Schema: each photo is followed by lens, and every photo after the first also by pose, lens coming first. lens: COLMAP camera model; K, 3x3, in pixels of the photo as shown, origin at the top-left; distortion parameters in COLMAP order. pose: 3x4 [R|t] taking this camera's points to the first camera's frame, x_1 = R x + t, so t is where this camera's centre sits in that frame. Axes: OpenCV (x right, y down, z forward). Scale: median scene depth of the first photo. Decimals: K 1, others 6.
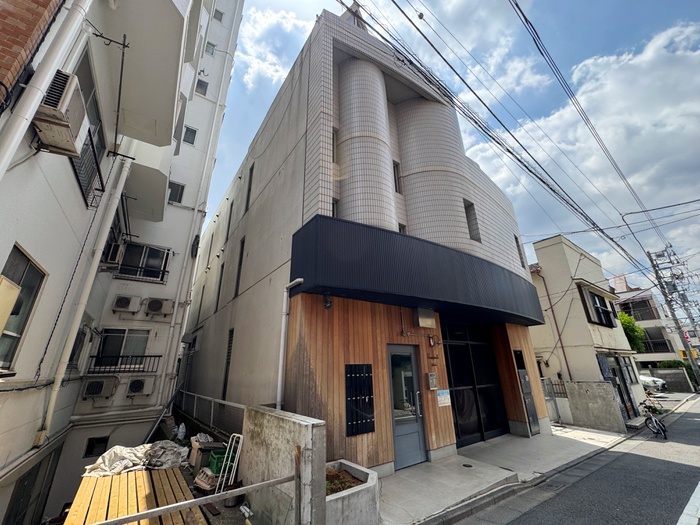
lens RADIAL K [[278.3, 0, 352.1], [0, 278.3, 264.9], [0, 0, 1]] dist [-0.002005, 0.000133]
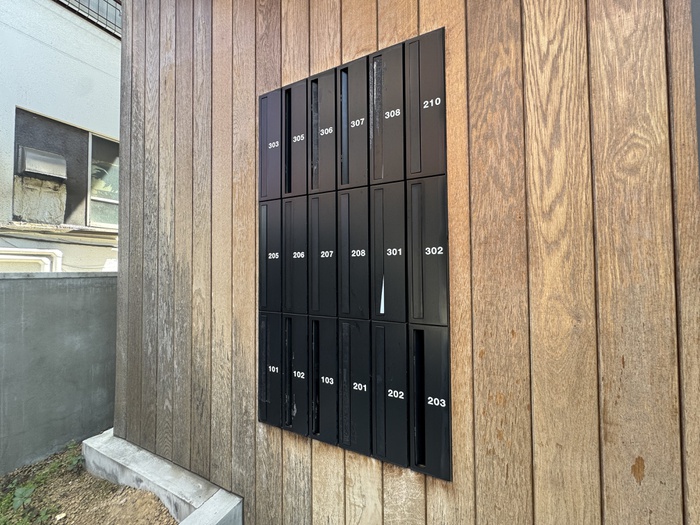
lens RADIAL K [[278.3, 0, 347.2], [0, 278.3, 262.9], [0, 0, 1]] dist [-0.002005, 0.000133]
pose [[0.455460, 0.000025, -0.890256, 0.165133], [0.308635, 0.937979, 0.157926, 0.421633], [0.835045, -0.346693, 0.427204, 0.857965]]
